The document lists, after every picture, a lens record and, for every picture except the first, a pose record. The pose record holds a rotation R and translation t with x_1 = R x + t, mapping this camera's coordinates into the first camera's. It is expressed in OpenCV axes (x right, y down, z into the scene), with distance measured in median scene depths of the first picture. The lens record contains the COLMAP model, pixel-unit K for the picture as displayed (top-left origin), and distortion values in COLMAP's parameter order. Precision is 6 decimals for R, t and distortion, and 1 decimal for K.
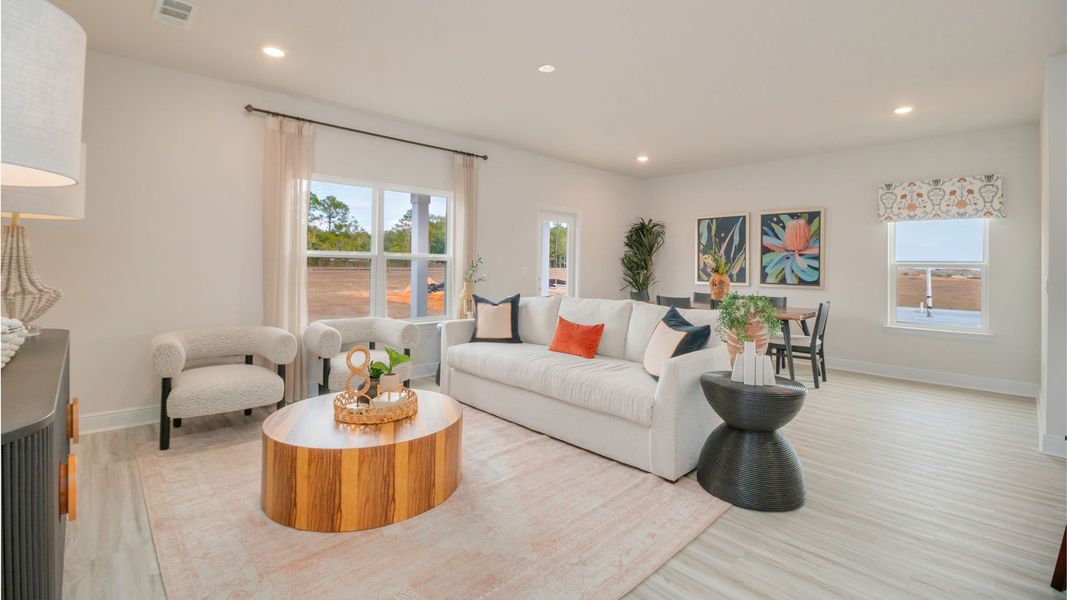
lens RADIAL K [[473.5, 0, 531.2], [0, 473.5, 265.0], [0, 0, 1]] dist [-0.016935, -0.000901]
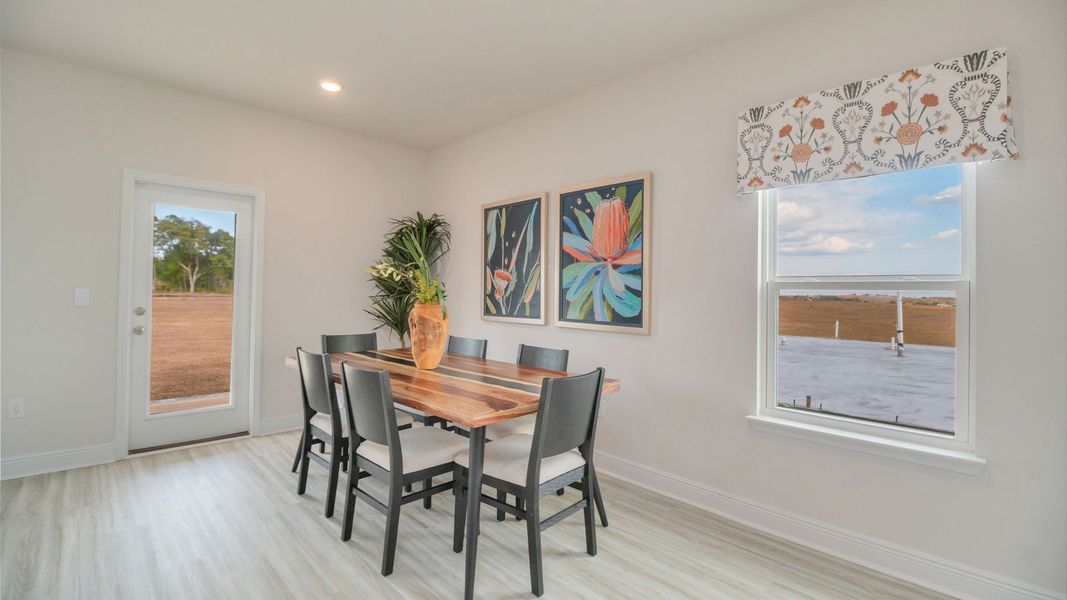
lens RADIAL K [[470.7, 0, 537.7], [0, 470.7, 291.5], [0, 0, 1]] dist [-0.001055, -0.007113]
pose [[0.999616, 0.003007, 0.027535, 0.532010], [-0.002951, 0.999993, -0.002087, 0.008291], [-0.027541, 0.002005, 0.999619, 0.542781]]
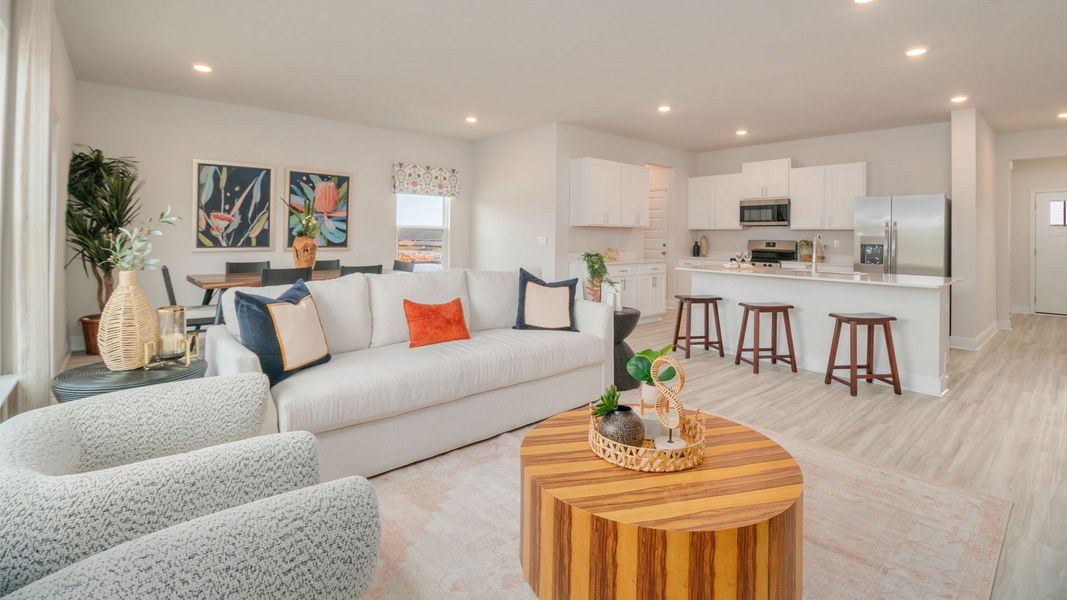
lens RADIAL K [[495.5, 0, 551.1], [0, 495.5, 224.7], [0, 0, 1]] dist [-0.010785, -0.000239]
pose [[0.016455, 0.007892, 0.999833, -0.539024], [-0.014734, 0.999862, -0.007650, -0.004781], [-0.999756, -0.014605, 0.016569, 0.571708]]
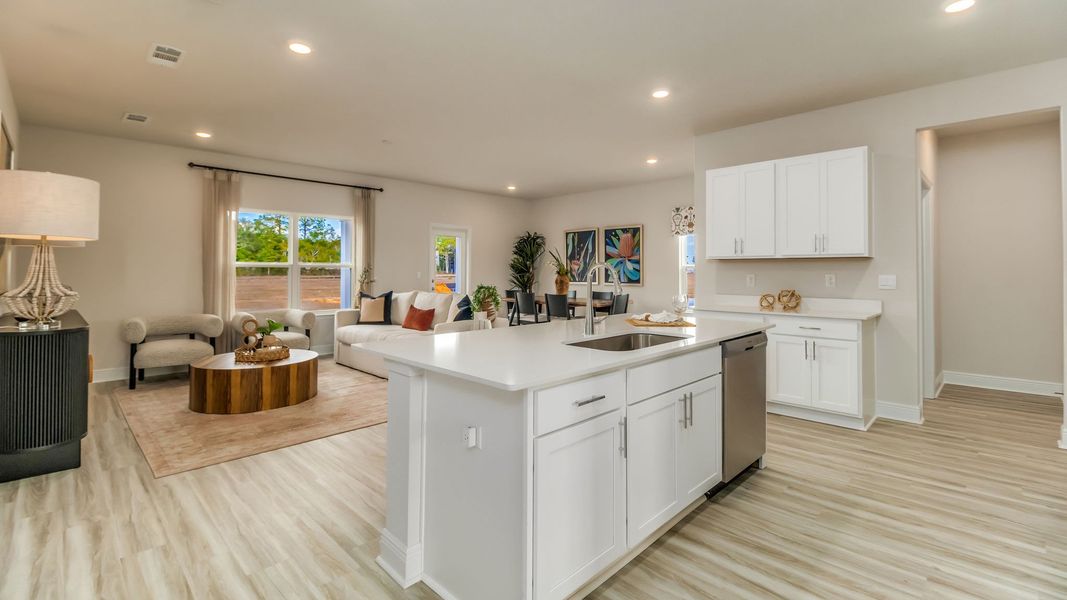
lens RADIAL K [[477.7, 0, 534.6], [0, 477.7, 269.7], [0, 0, 1]] dist [-0.002411, -0.000515]
pose [[0.999259, -0.011868, 0.036602, 0.290993], [0.011941, 0.999927, -0.001779, 0.004738], [-0.036578, 0.002215, 0.999328, -0.370546]]
